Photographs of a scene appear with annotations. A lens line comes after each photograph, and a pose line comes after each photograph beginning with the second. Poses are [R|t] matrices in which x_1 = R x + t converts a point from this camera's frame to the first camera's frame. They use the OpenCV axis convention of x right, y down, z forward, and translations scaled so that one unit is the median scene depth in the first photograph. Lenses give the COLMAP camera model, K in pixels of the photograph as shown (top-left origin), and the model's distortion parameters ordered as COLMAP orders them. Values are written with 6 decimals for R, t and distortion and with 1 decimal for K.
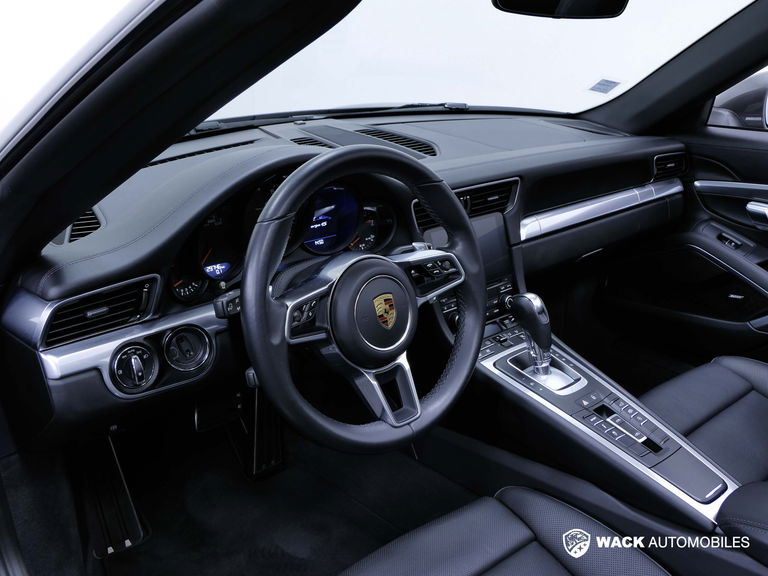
lens RADIAL K [[797.5, 0, 382.9], [0, 797.5, 287.4], [0, 0, 1]] dist [0.013859, 0.000000]
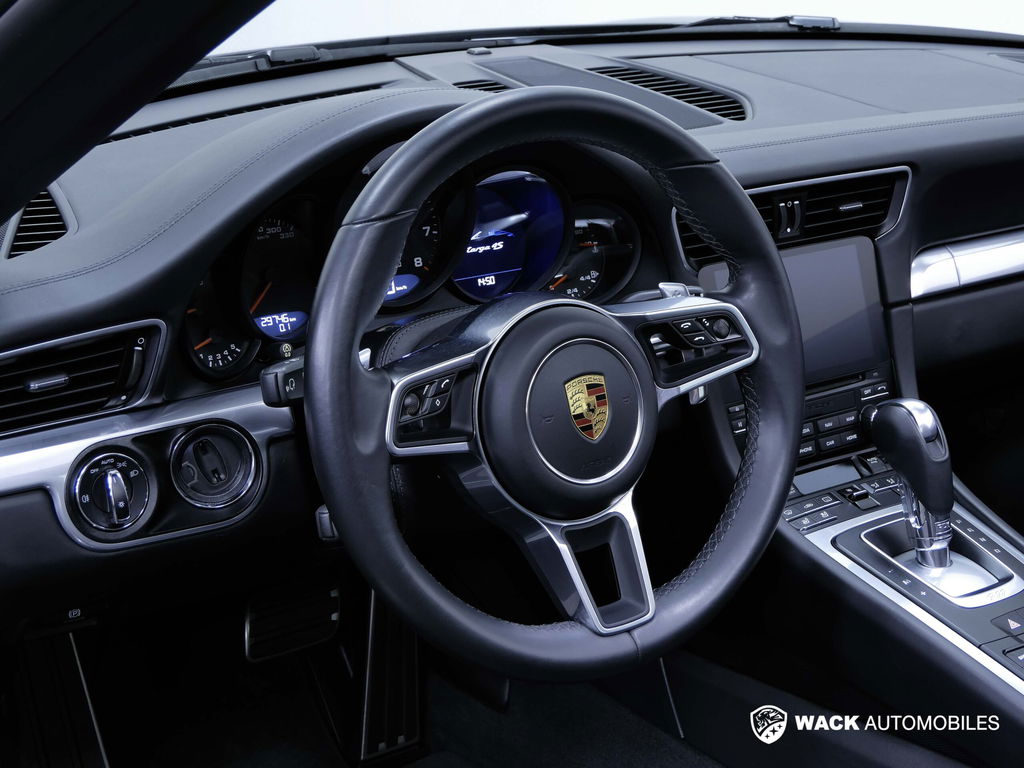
lens RADIAL K [[1778.7, 0, 512.8], [0, 1778.7, 384.2], [0, 0, 1]] dist [-0.001269, 0.000000]
pose [[0.992719, 0.034756, -0.115332, 0.077218], [-0.037811, 0.998987, -0.024402, 0.039596], [0.114367, 0.028585, 0.993027, -0.132946]]
